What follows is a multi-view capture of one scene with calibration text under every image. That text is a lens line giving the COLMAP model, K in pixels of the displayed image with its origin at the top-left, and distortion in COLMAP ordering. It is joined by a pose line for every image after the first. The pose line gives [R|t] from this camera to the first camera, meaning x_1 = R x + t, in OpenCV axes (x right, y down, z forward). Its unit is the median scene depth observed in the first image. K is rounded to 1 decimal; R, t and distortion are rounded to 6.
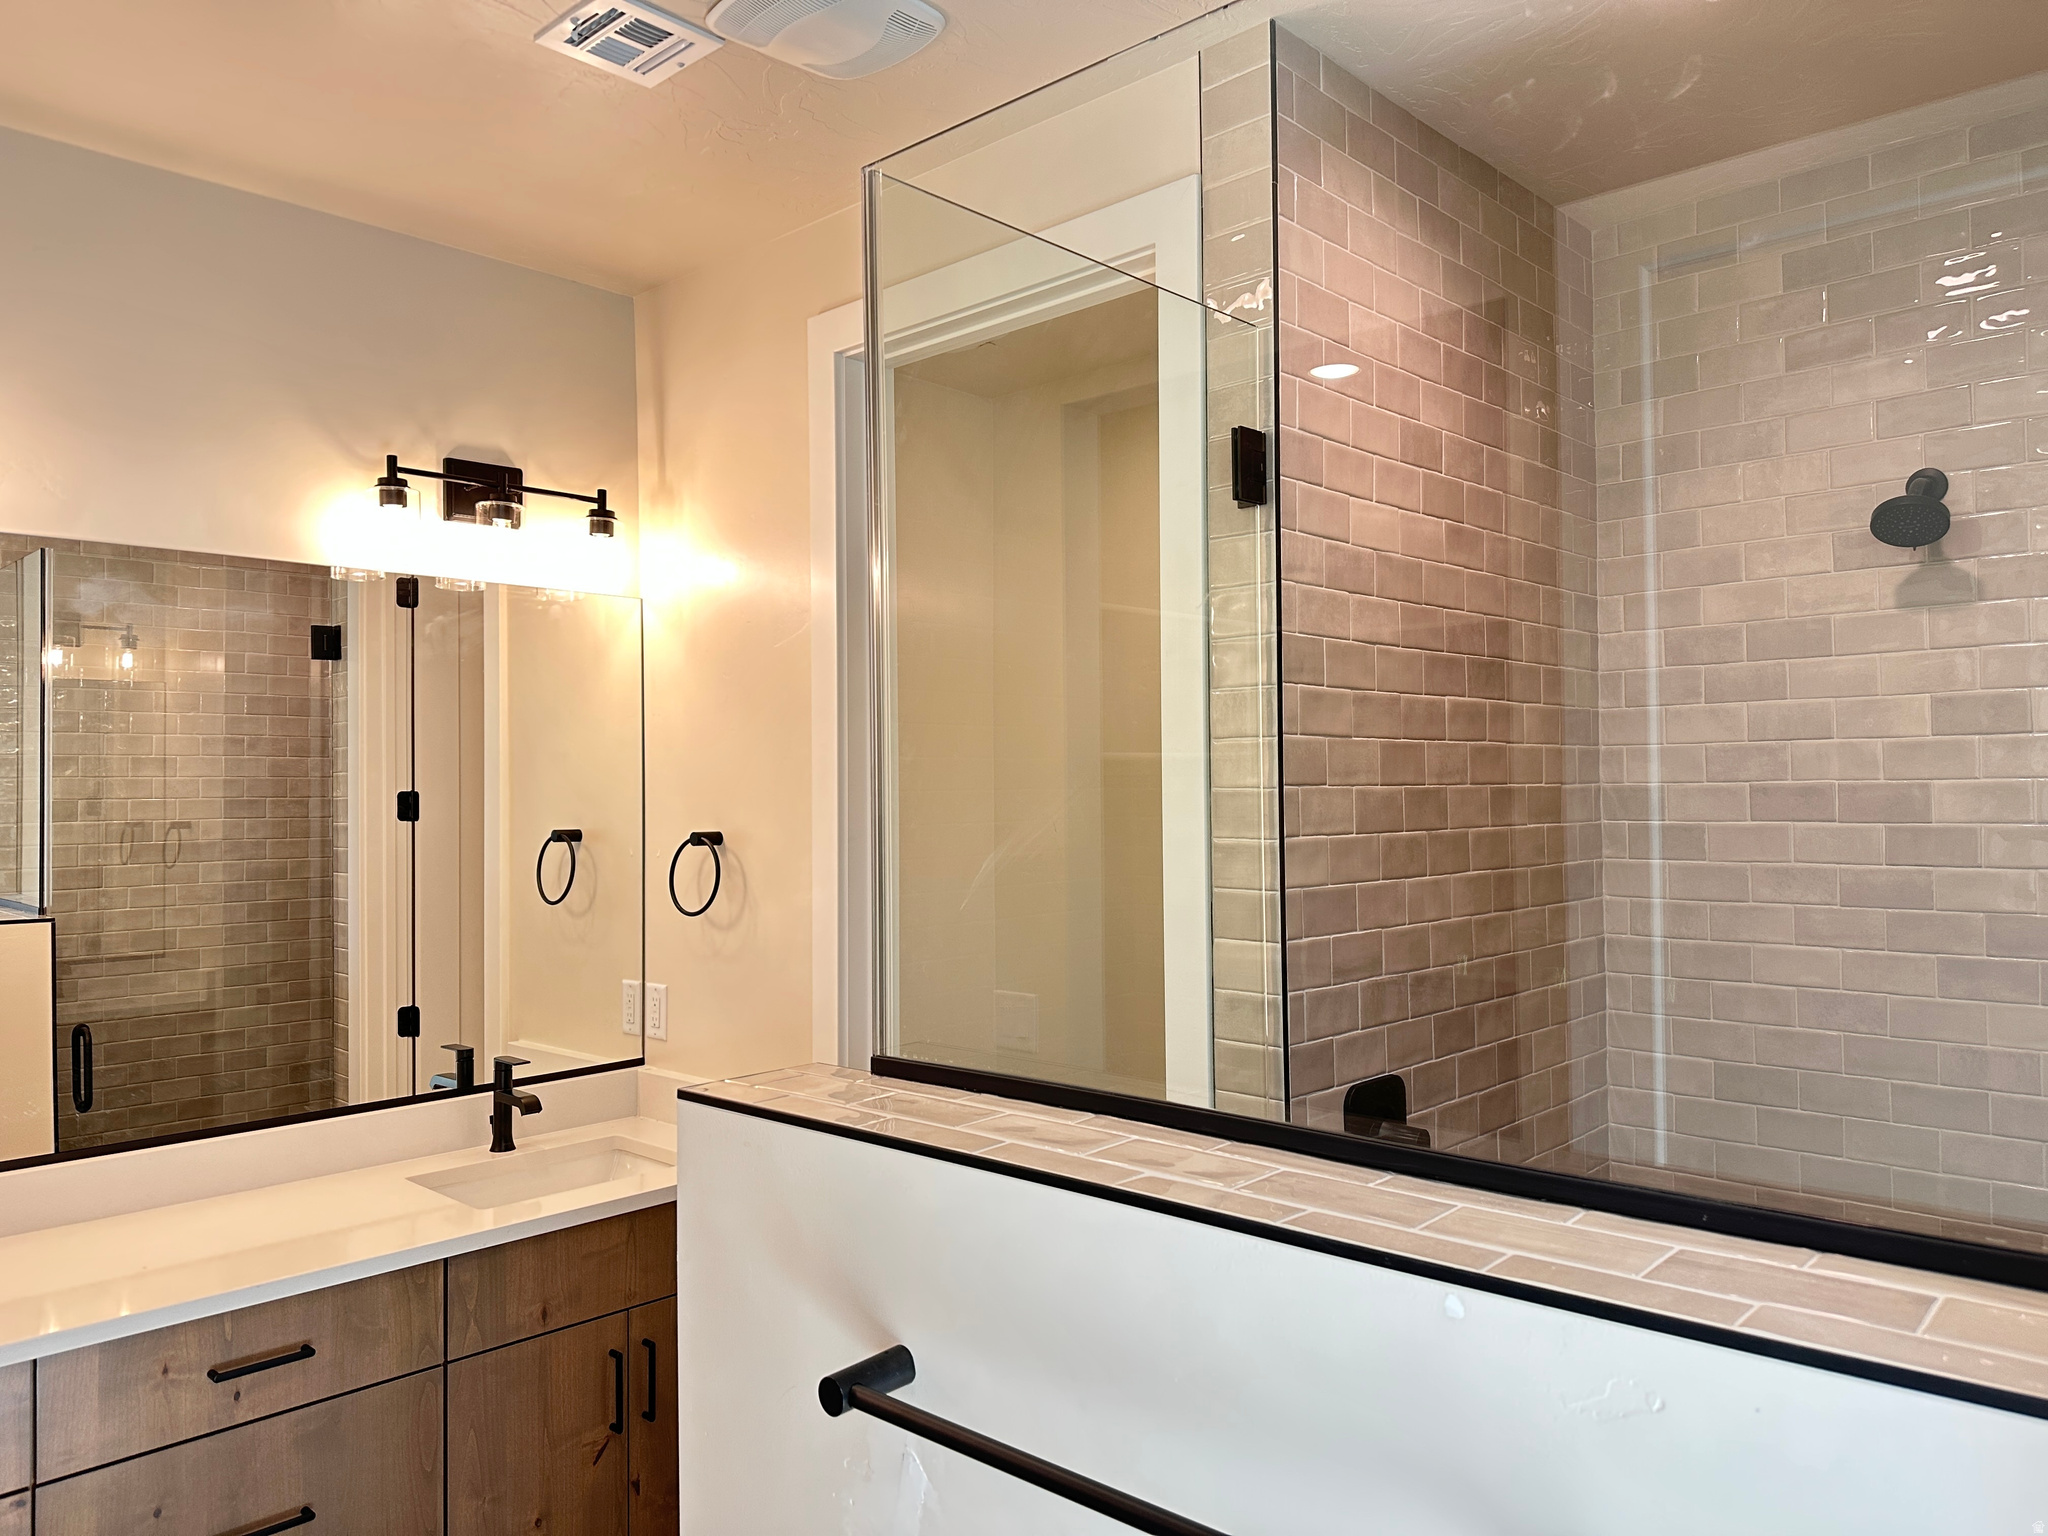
lens RADIAL K [[1418.0, 0, 1011.1], [0, 1418.0, 763.4], [0, 0, 1]] dist [0.036994, -0.040114]
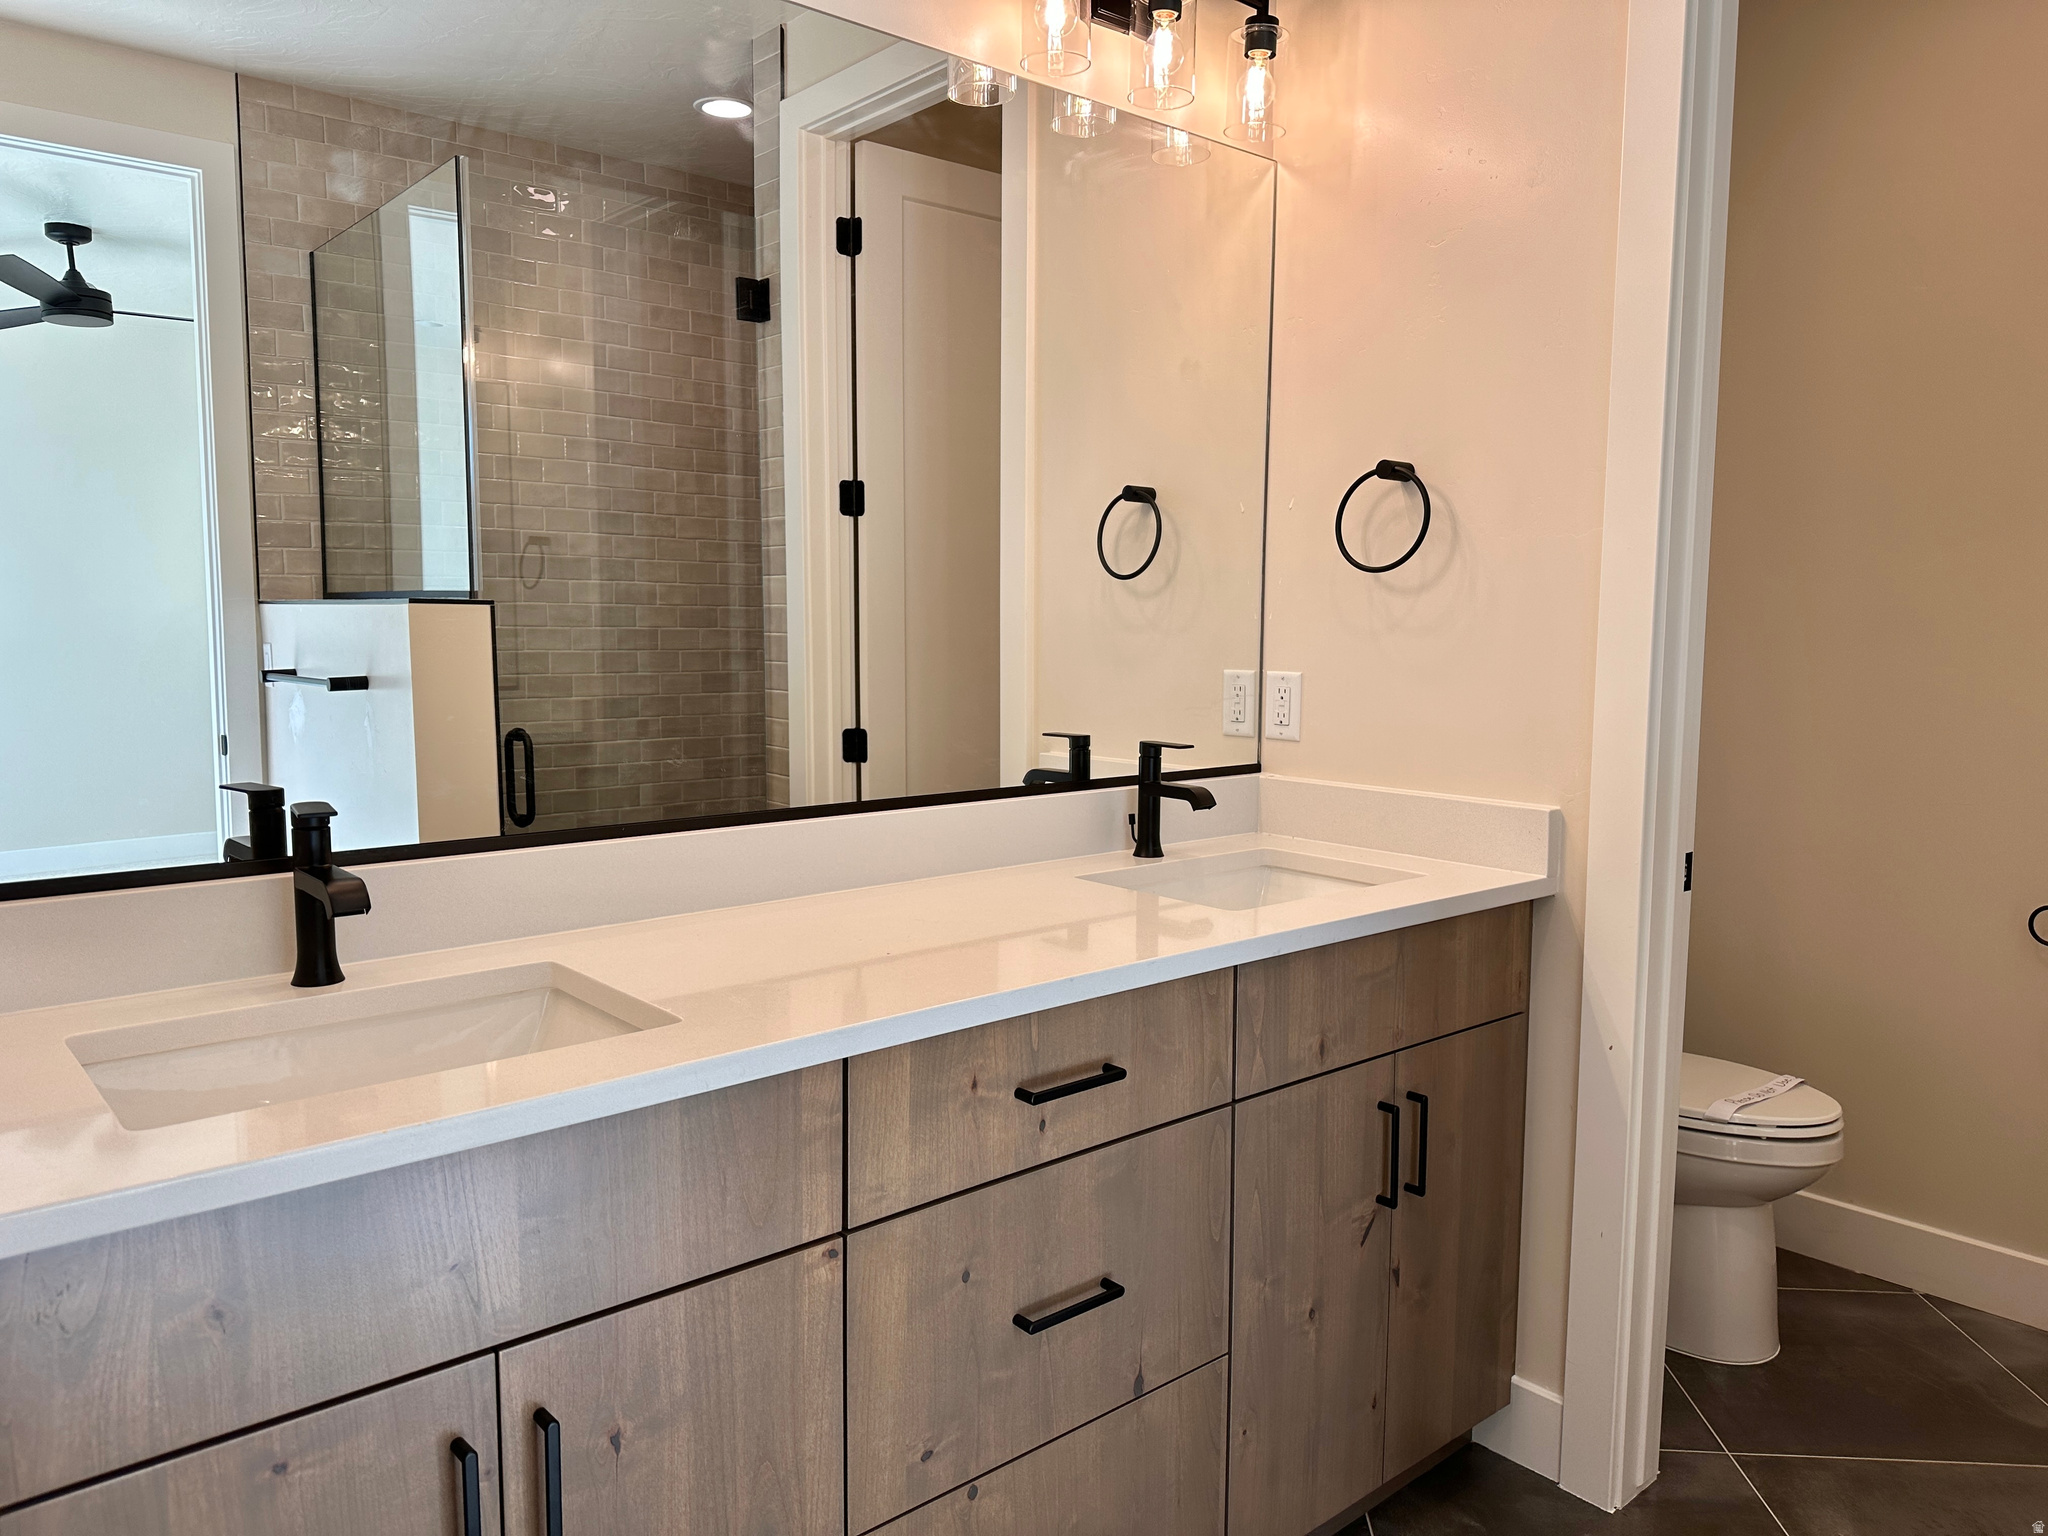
lens RADIAL K [[1418.0, 0, 1032.9], [0, 1418.0, 760.7], [0, 0, 1]] dist [0.036994, -0.040114]
pose [[0.995465, 0.029154, -0.090547, -0.400732], [-0.018023, 0.992440, 0.121400, 0.142144], [0.093401, -0.119217, 0.988465, 0.257061]]
